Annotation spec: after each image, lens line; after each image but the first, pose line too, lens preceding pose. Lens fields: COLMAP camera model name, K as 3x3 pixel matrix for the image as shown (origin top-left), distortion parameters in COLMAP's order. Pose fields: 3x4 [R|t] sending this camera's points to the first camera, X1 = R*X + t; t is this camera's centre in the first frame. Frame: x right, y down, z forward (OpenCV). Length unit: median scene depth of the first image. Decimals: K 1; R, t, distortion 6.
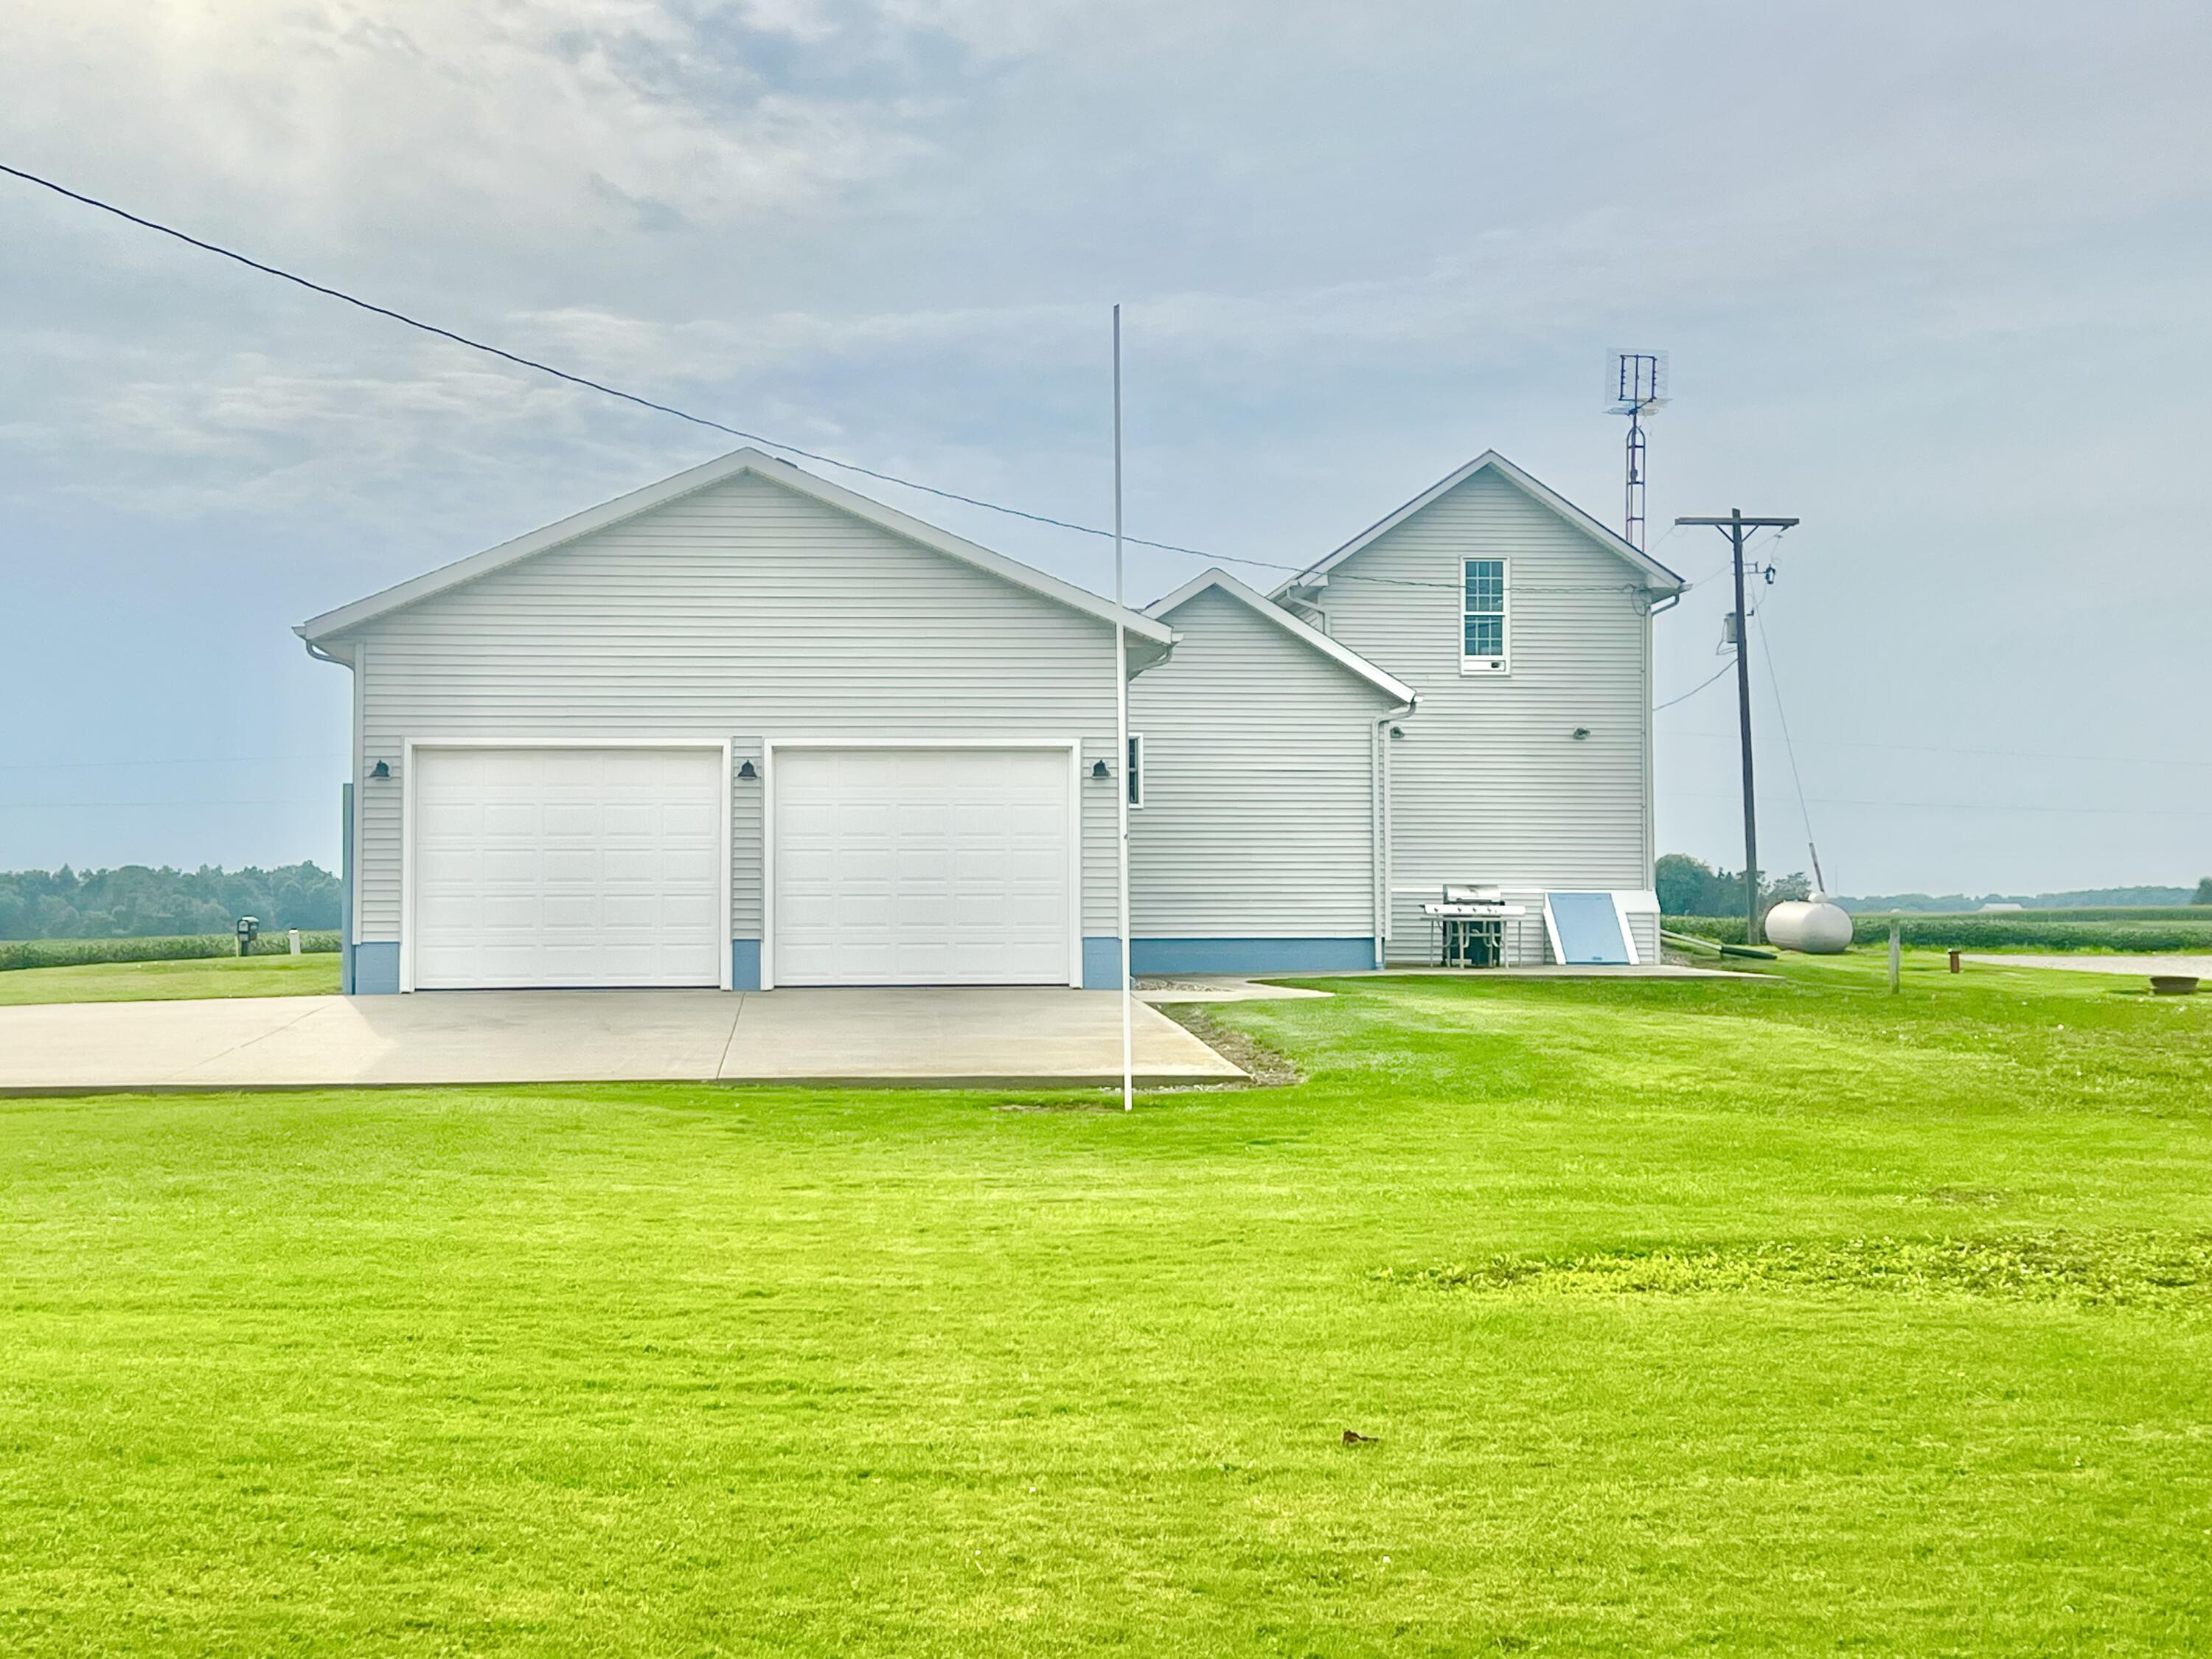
lens RADIAL K [[3121.9, 0, 1134.3], [0, 3121.9, 835.7], [0, 0, 1]] dist [0.073272, -0.105708]
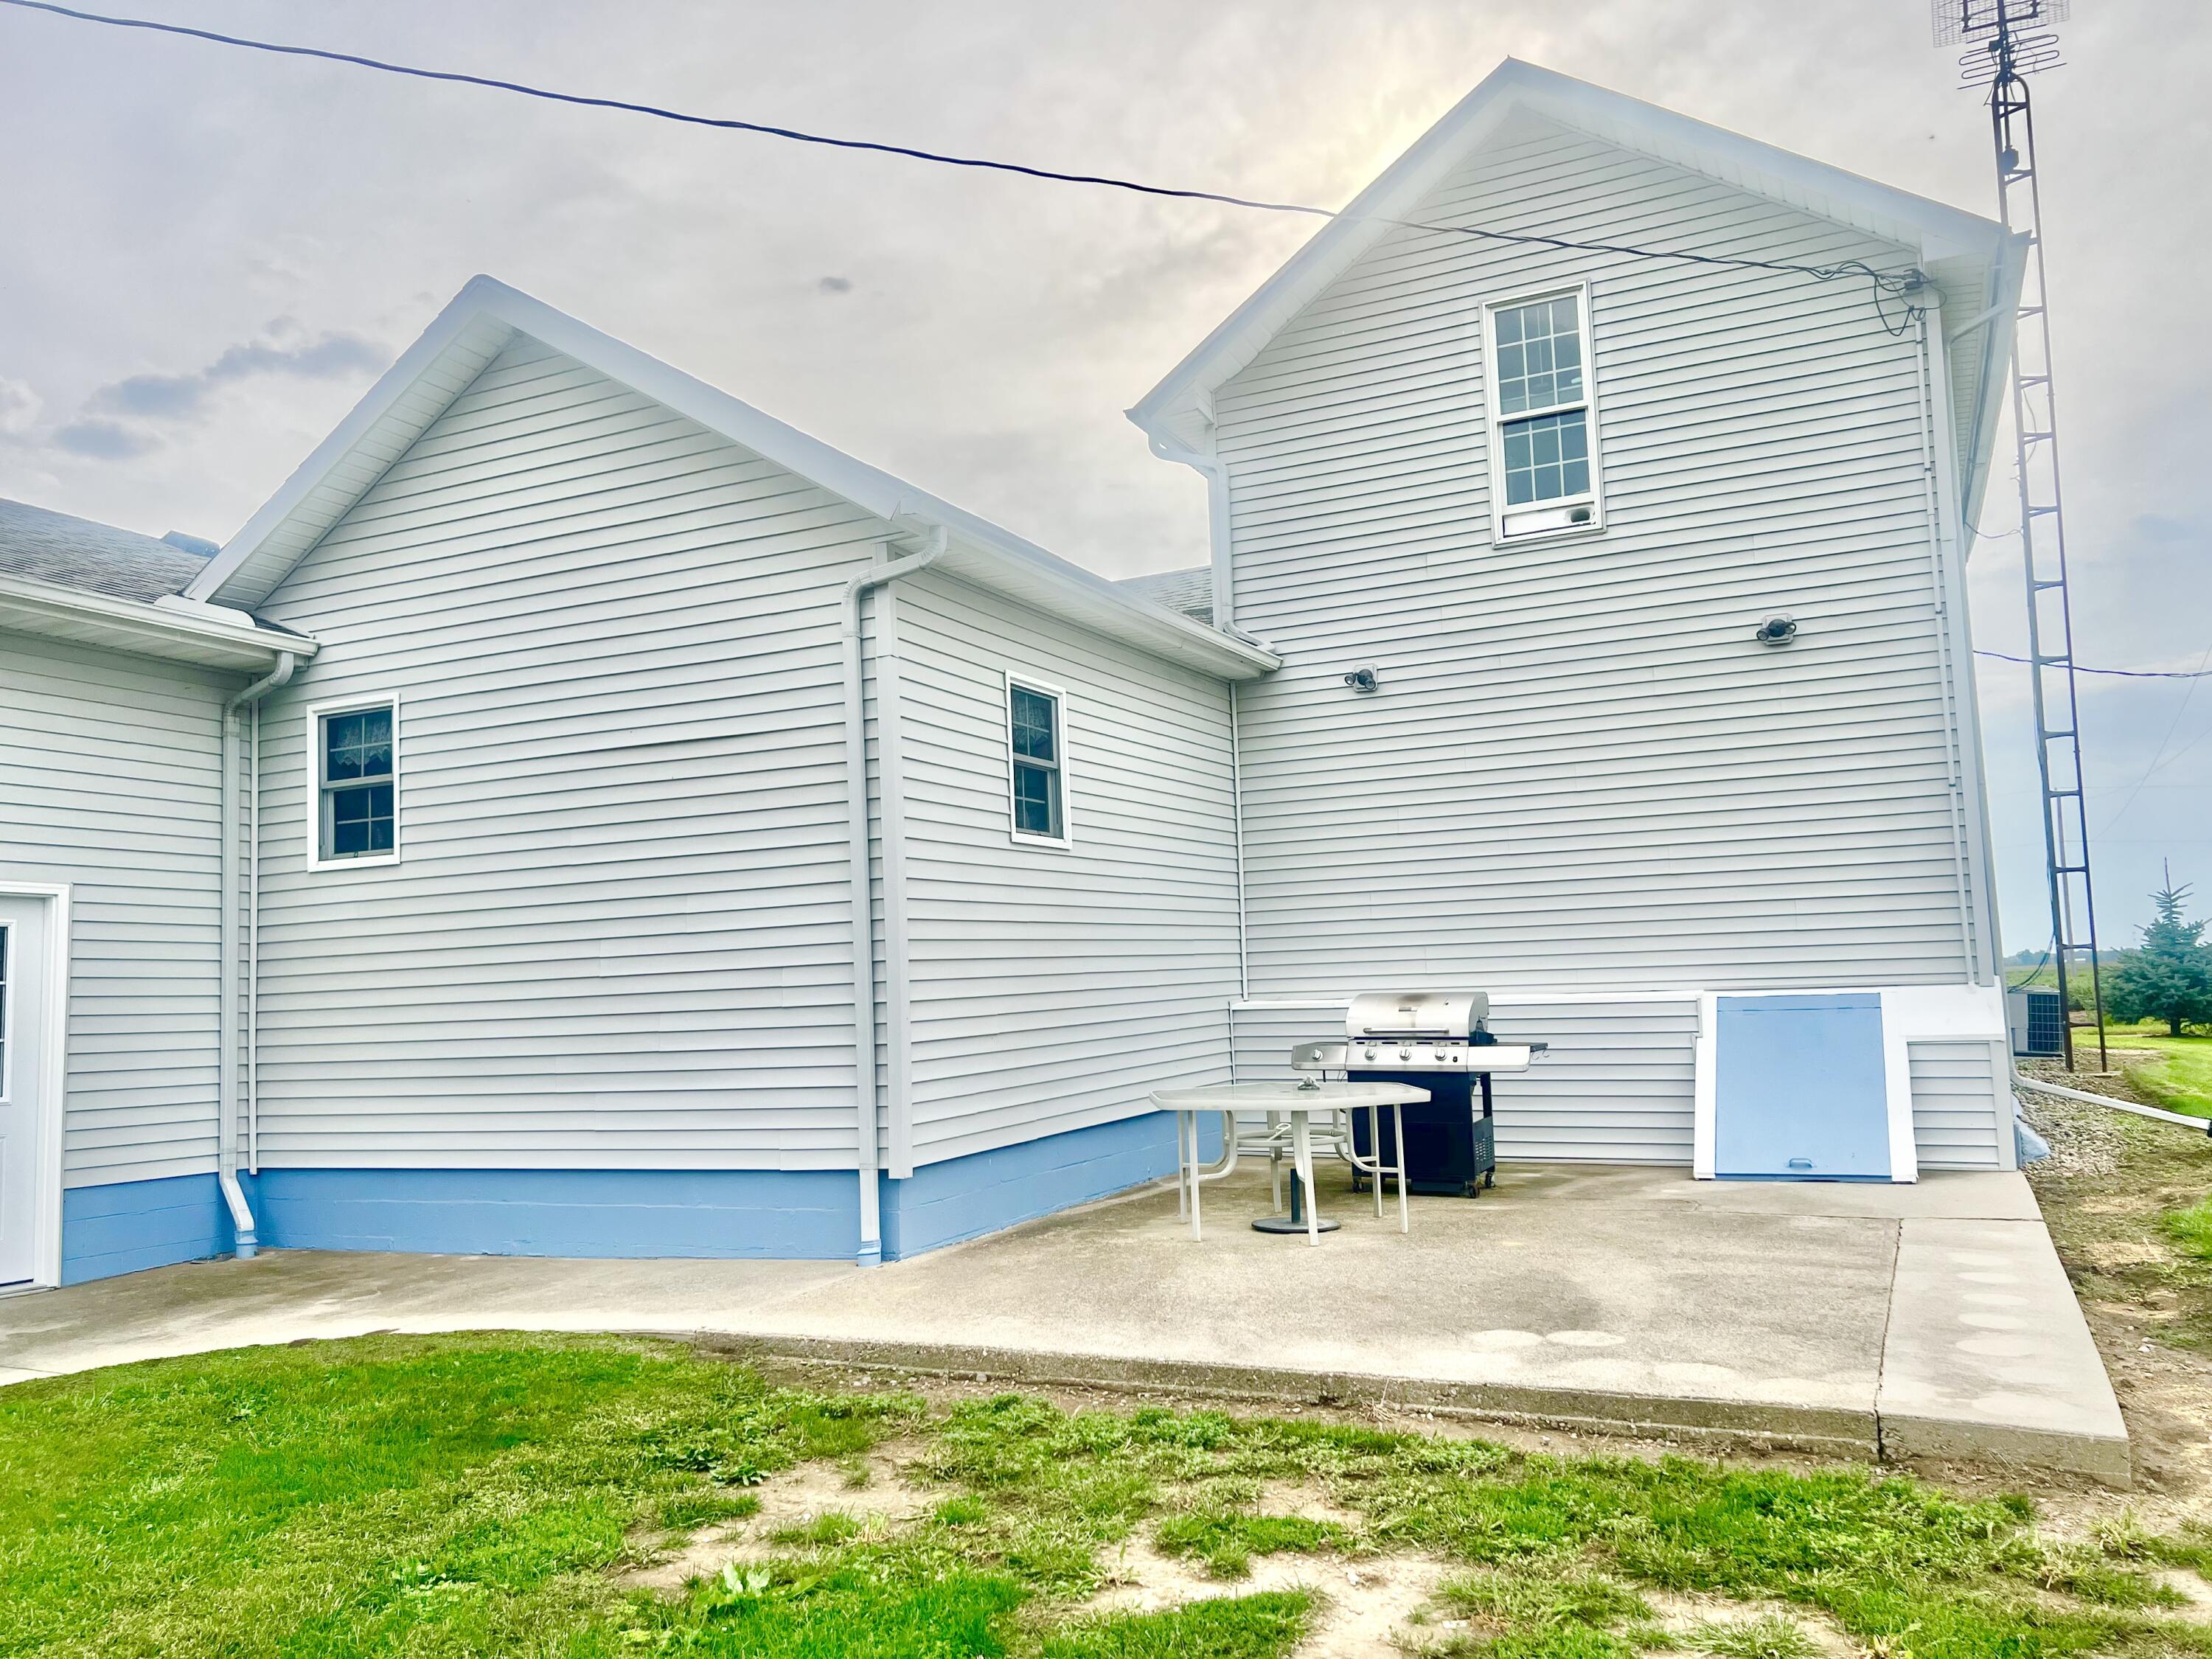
lens RADIAL K [[1663.2, 0, 1116.1], [0, 1663.2, 834.7], [0, 0, 1]] dist [0.059886, -0.081323]
pose [[0.851967, -0.075431, -0.518134, 0.183556], [0.048251, 0.996668, -0.065758, 0.006755], [0.521368, 0.031024, 0.852768, 0.749446]]
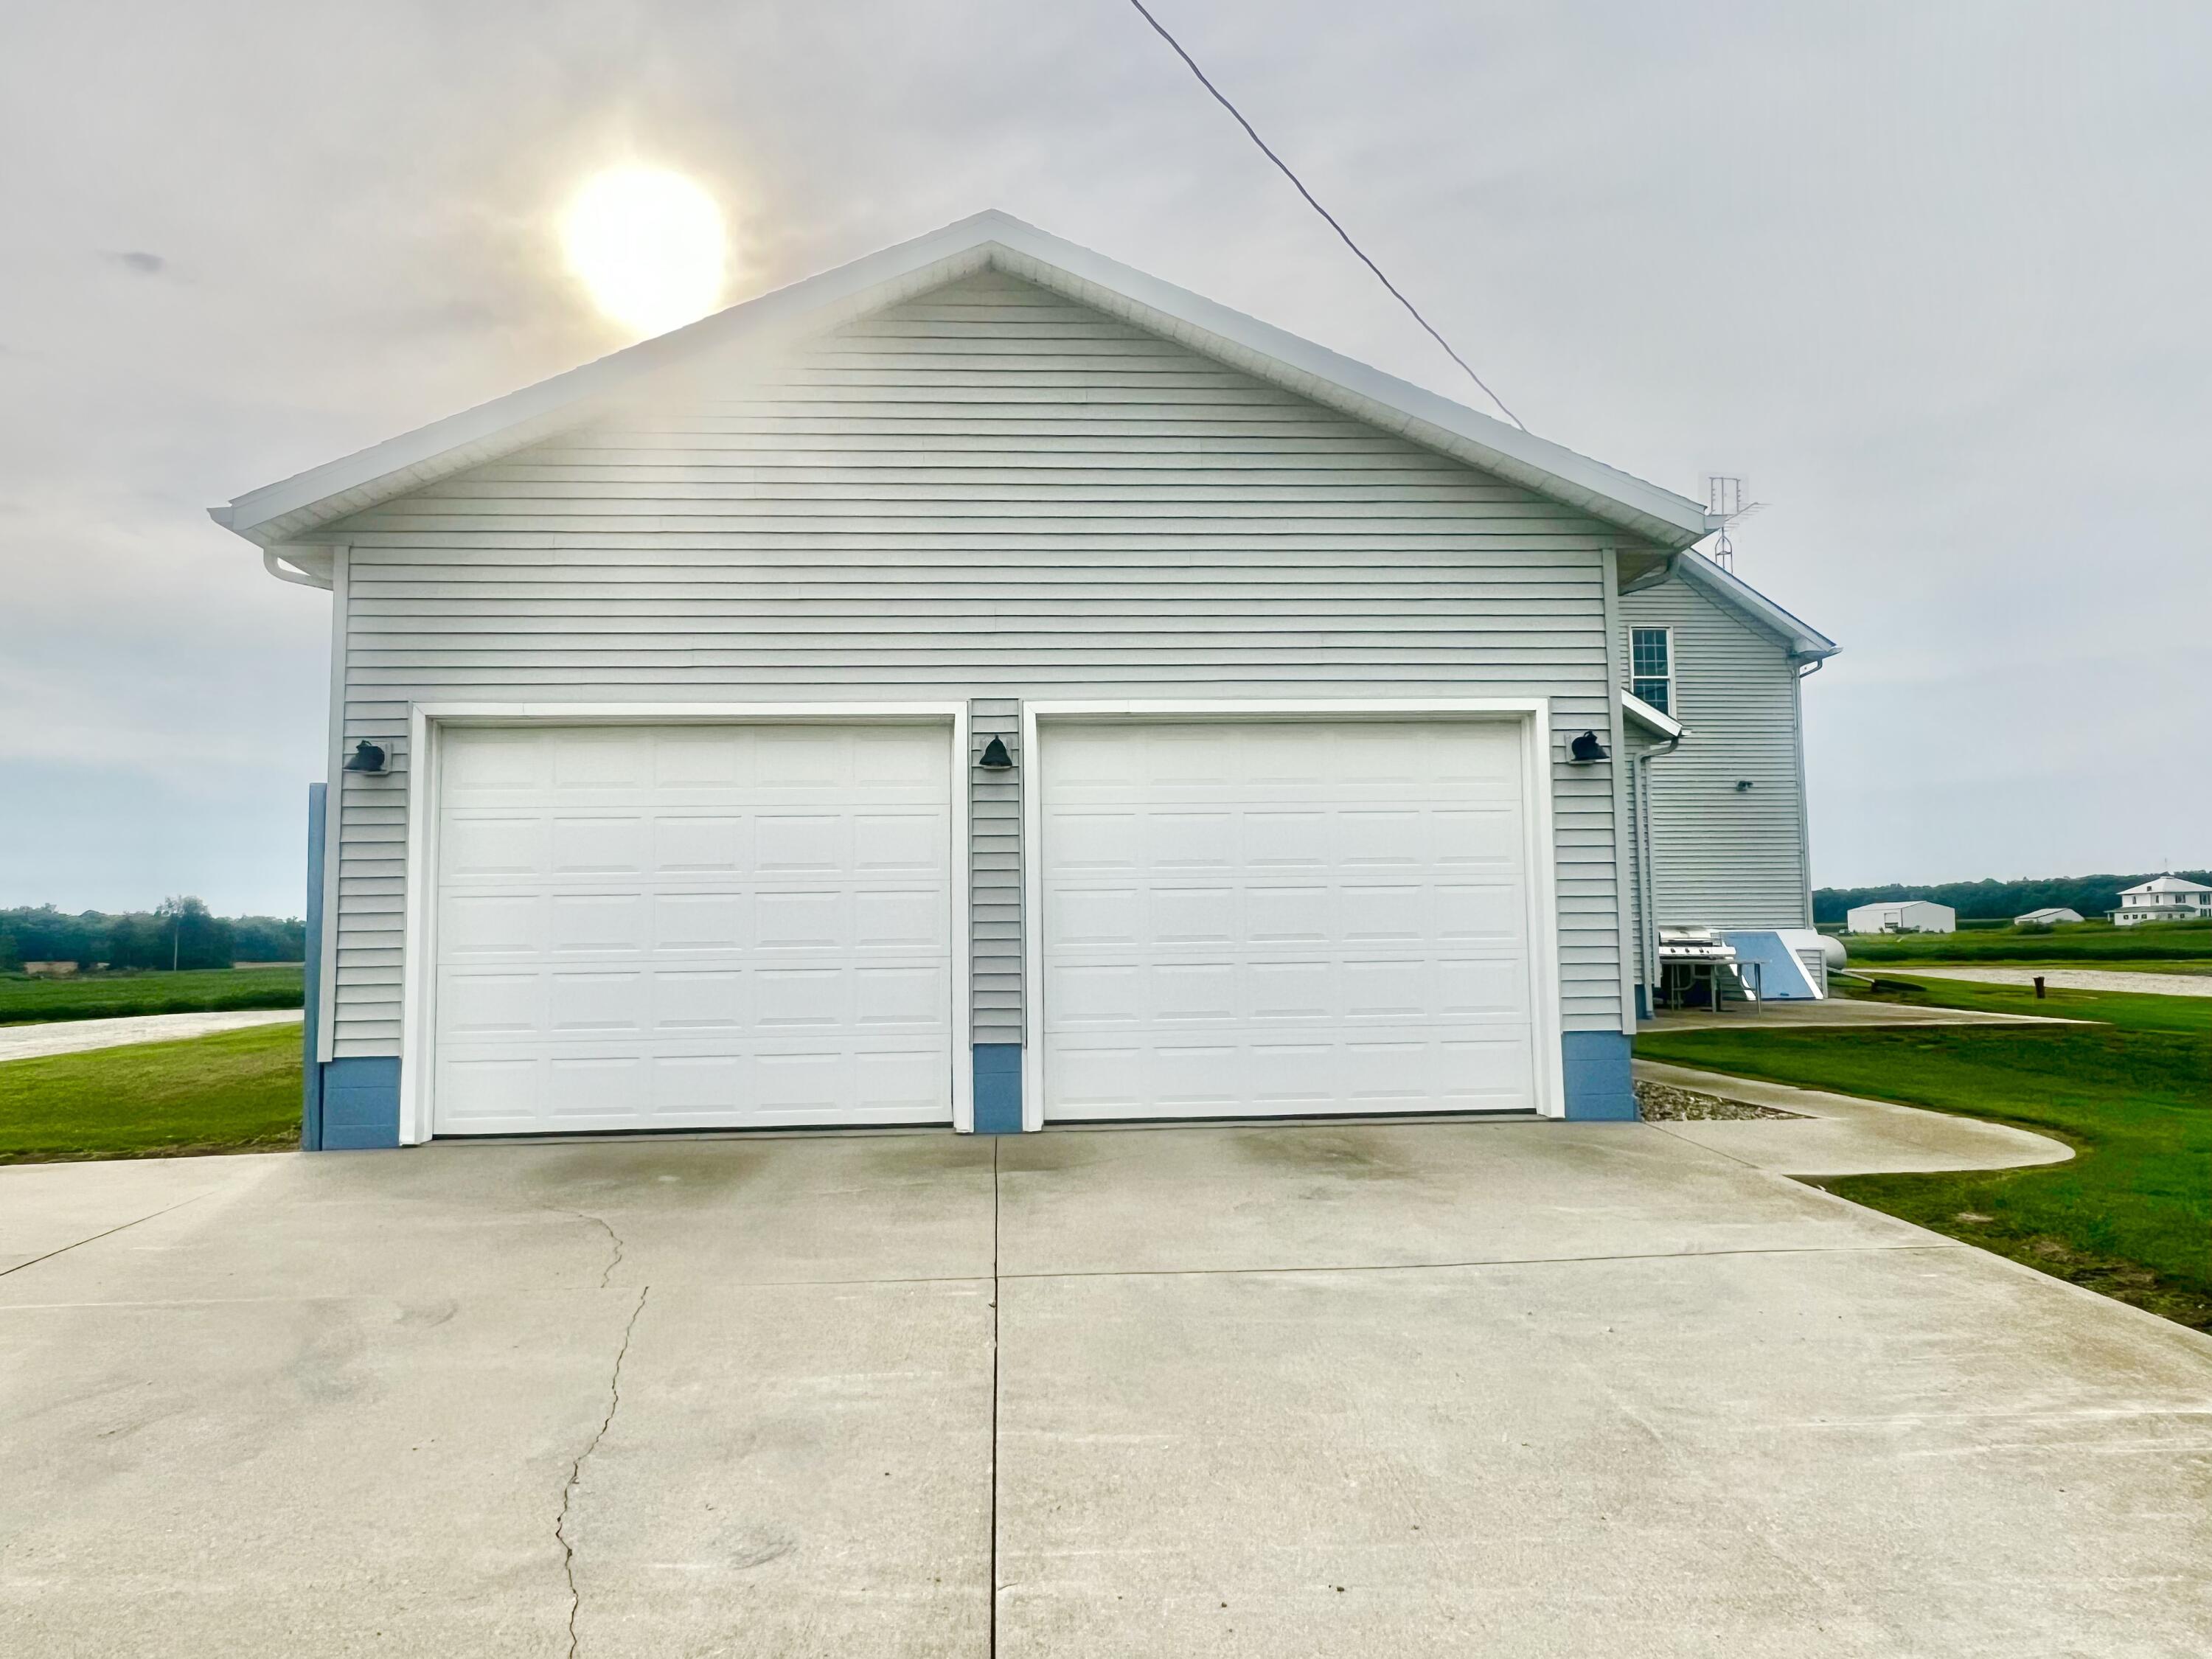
lens RADIAL K [[1445.6, 0, 1106.0], [0, 1445.6, 829.5], [0, 0, 1]] dist [-0.007569, -0.003856]
pose [[0.999430, -0.015583, -0.029937, -0.064102], [0.014043, 0.998601, -0.050975, 0.005032], [0.030689, 0.050525, 0.998251, 0.491524]]
